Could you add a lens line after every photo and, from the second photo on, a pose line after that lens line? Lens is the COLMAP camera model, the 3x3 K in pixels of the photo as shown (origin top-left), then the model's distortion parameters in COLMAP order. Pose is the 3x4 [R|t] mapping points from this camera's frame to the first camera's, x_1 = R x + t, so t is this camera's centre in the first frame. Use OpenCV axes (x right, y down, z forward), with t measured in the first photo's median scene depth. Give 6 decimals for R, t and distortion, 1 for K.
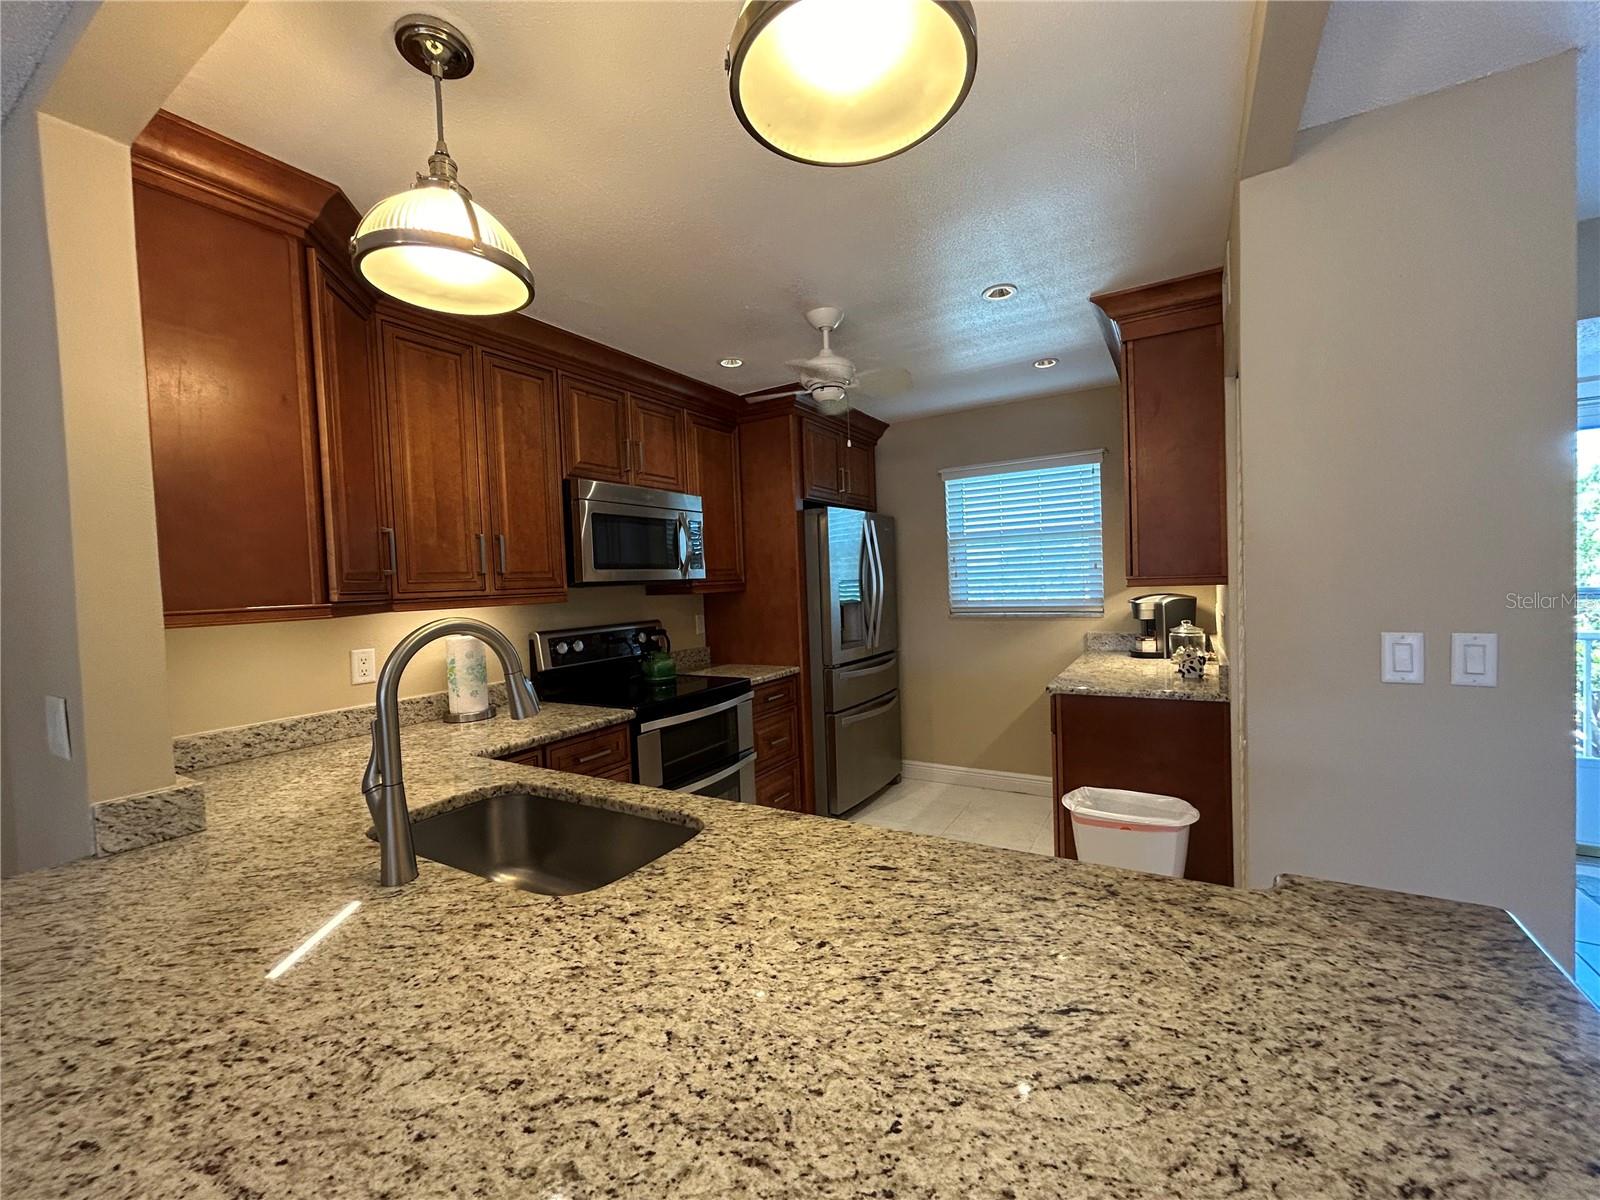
lens RADIAL K [[647.1, 0, 800.0], [0, 647.1, 600.0], [0, 0, 1]] dist [-0.002227, 0.000351]
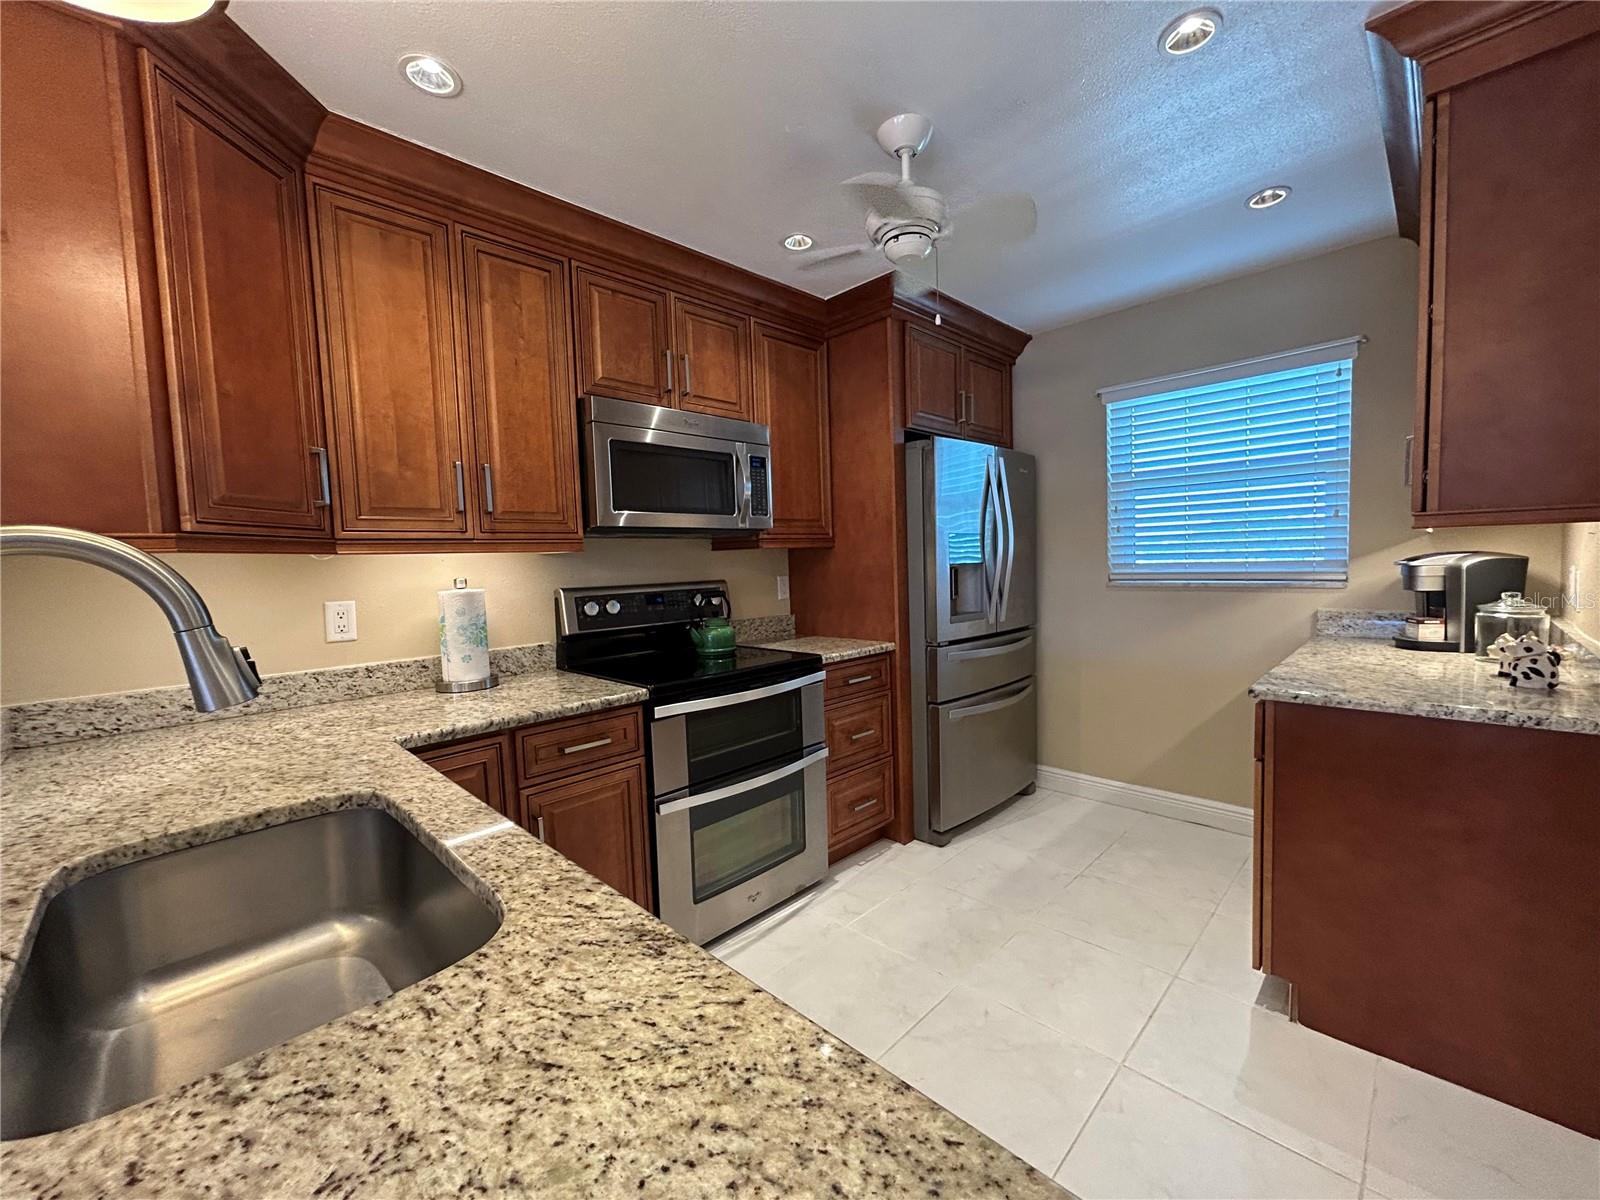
lens RADIAL K [[647.1, 0, 800.0], [0, 647.1, 600.0], [0, 0, 1]] dist [-0.002227, 0.000351]
pose [[0.970520, 0.023865, -0.239838, 0.095878], [-0.014219, 0.999022, 0.041869, 0.024796], [0.240603, -0.037224, 0.969910, 0.263166]]
